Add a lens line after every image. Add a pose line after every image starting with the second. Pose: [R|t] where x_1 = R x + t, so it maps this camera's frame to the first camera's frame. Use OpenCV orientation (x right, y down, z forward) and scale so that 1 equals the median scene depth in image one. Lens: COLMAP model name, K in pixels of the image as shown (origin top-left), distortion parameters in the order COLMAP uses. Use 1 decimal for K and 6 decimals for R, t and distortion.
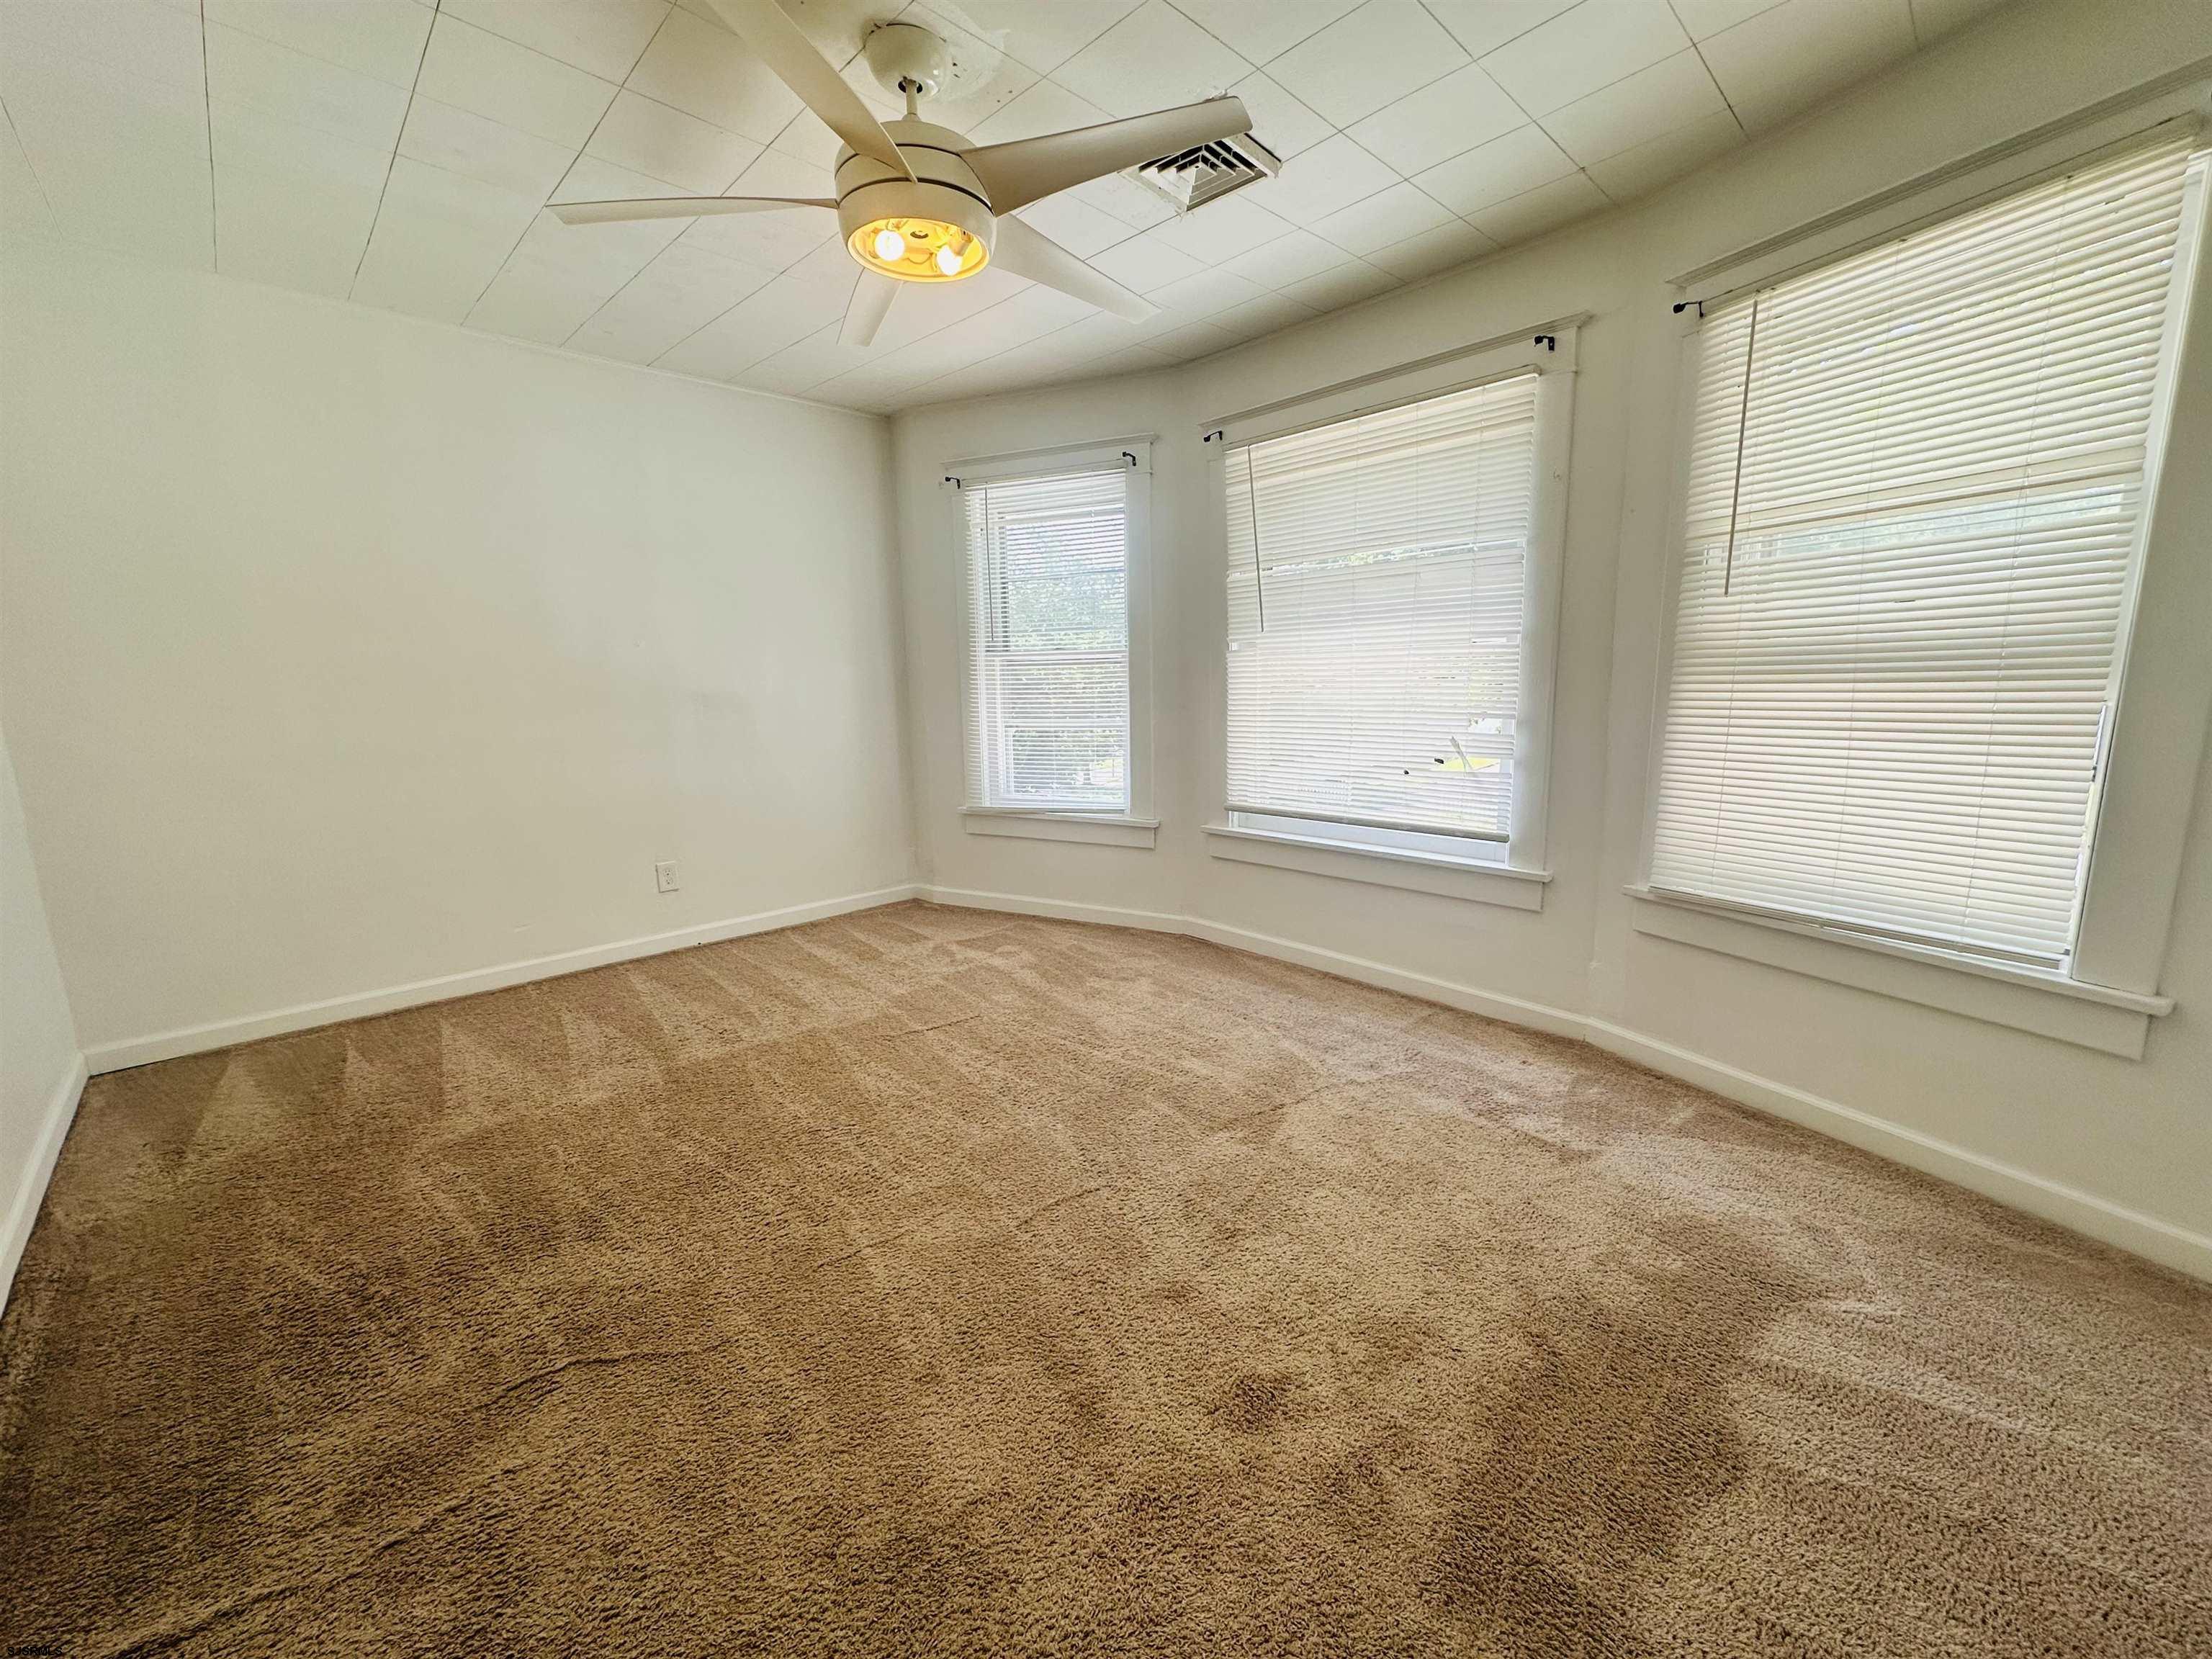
lens RADIAL K [[880.1, 0, 1114.4], [0, 880.1, 830.3], [0, 0, 1]] dist [-0.000512, 0.000336]
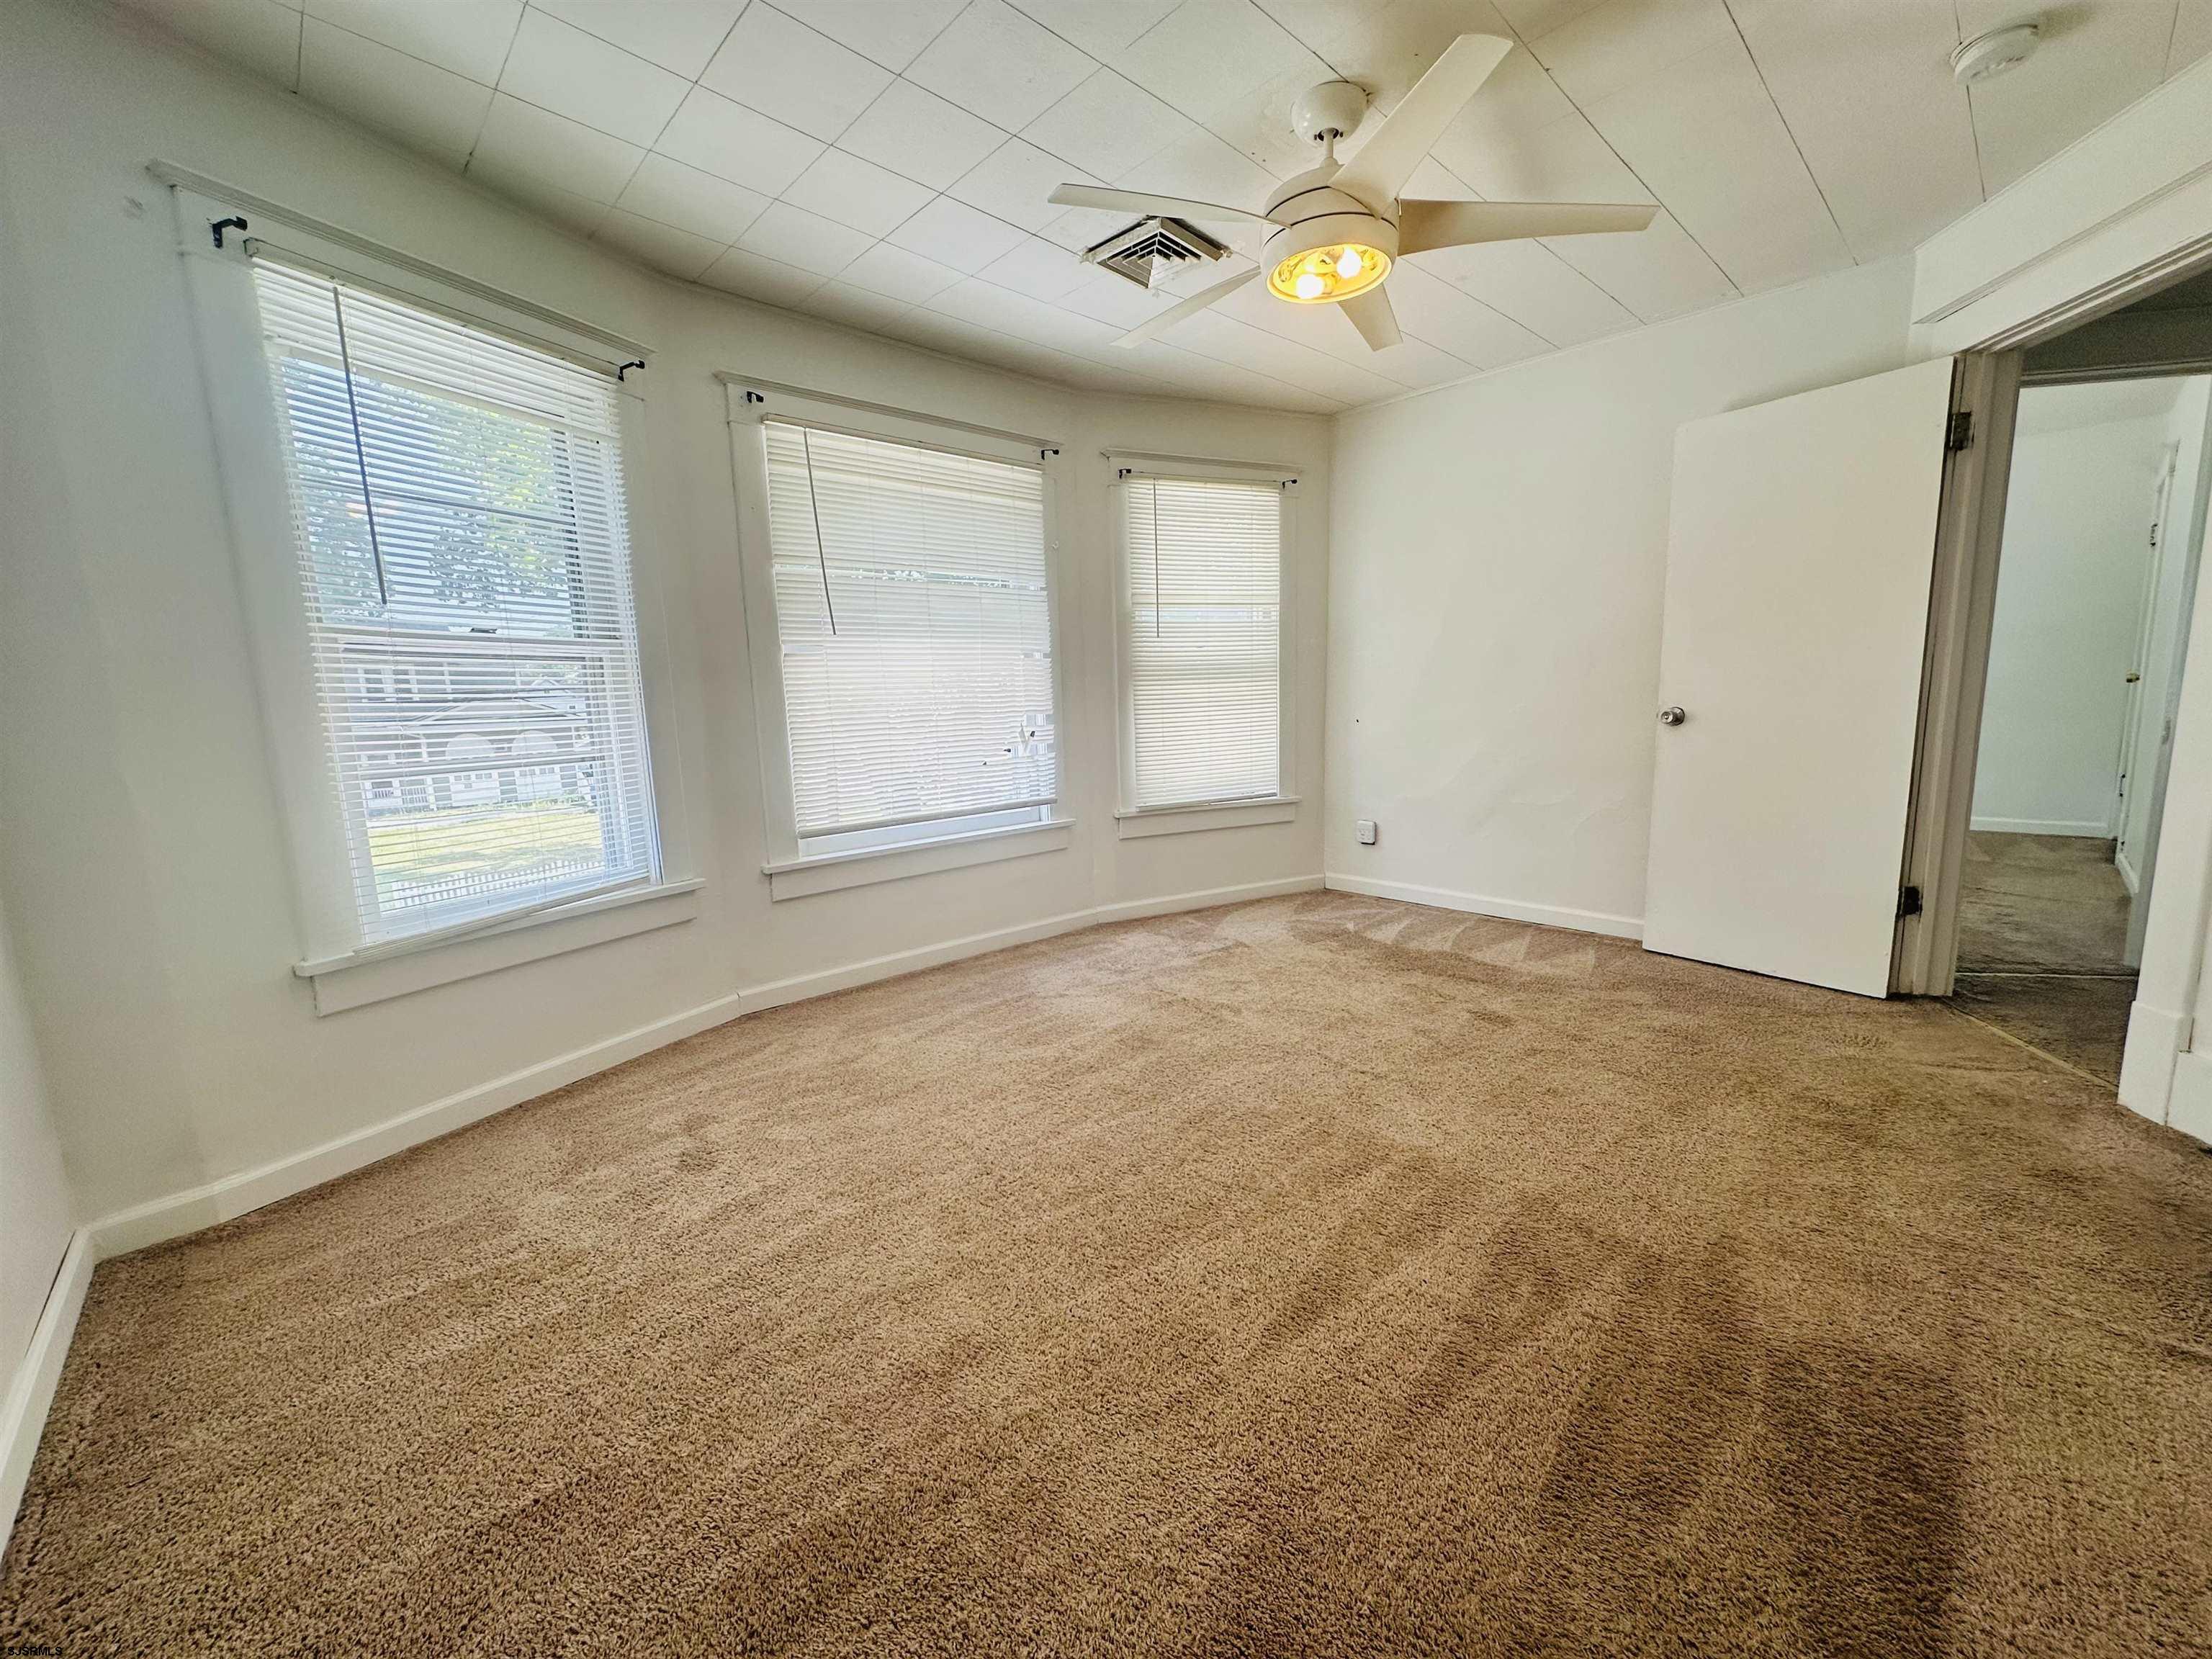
lens RADIAL K [[880.1, 0, 1115.0], [0, 880.1, 826.8], [0, 0, 1]] dist [-0.000512, 0.000336]
pose [[0.022415, -0.136405, 0.990400, -0.809754], [0.197476, 0.971735, 0.129365, -0.096120], [-0.980051, 0.192680, 0.048718, 0.742892]]
